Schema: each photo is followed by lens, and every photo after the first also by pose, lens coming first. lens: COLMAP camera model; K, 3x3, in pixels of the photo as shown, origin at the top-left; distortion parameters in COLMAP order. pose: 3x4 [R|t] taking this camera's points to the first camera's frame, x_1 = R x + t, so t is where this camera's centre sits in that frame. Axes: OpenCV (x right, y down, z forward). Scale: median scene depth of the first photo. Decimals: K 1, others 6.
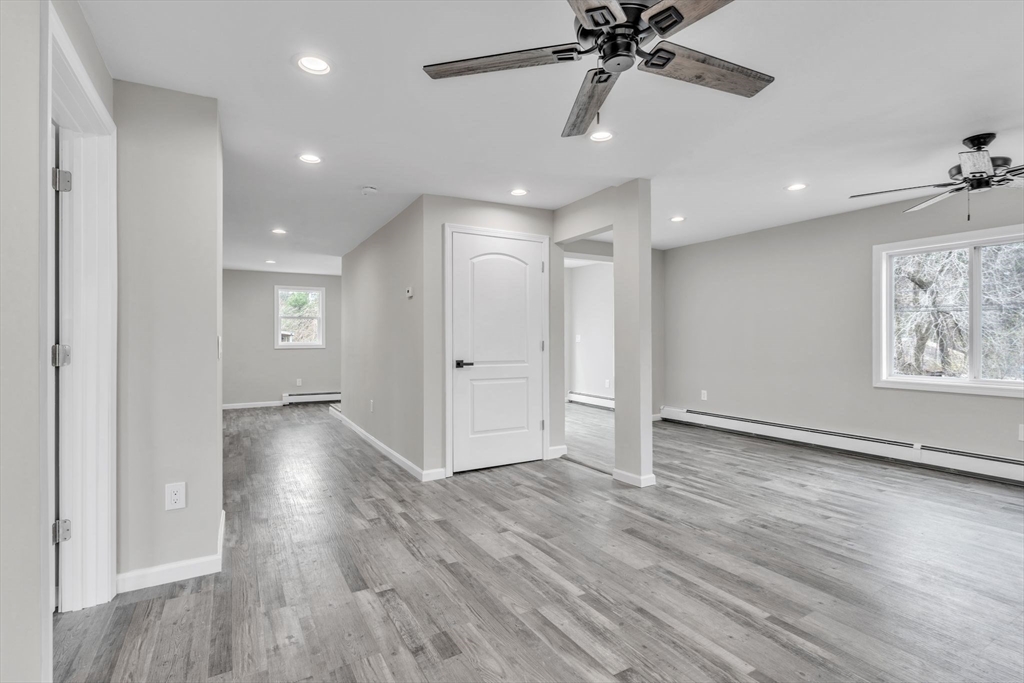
lens RADIAL K [[486.8, 0, 511.5], [0, 486.8, 339.4], [0, 0, 1]] dist [0.002970, -0.001362]
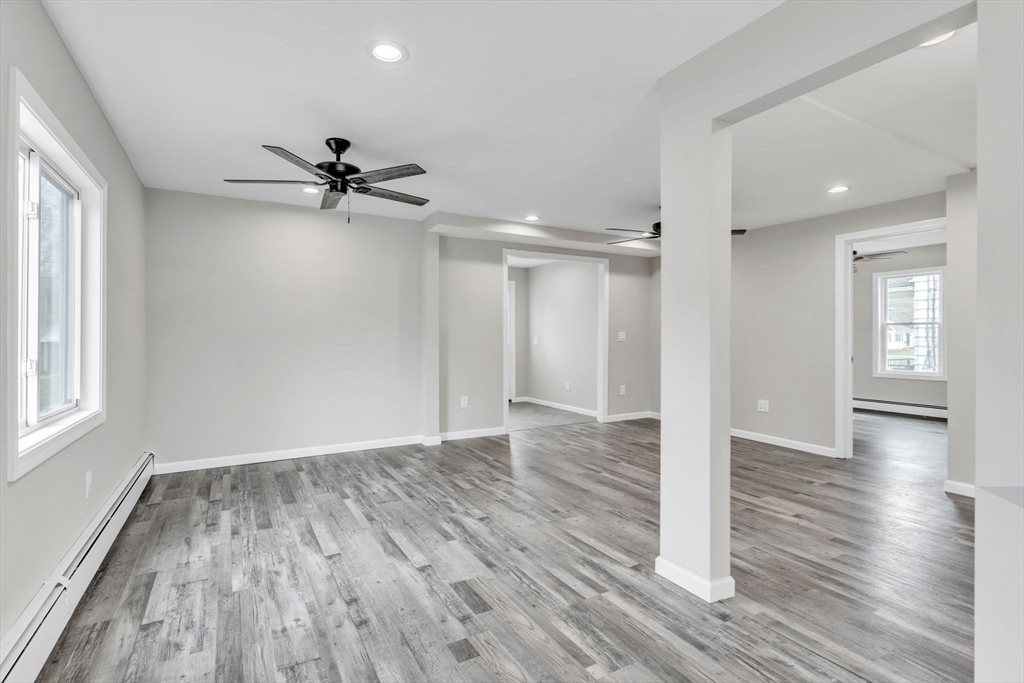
lens RADIAL K [[486.8, 0, 511.7], [0, 486.8, 337.2], [0, 0, 1]] dist [0.002970, -0.001362]
pose [[-0.999987, 0.004184, 0.002773, 0.588763], [0.004183, 0.999991, -0.000322, -0.003037], [-0.002774, -0.000310, -0.999996, 2.009995]]
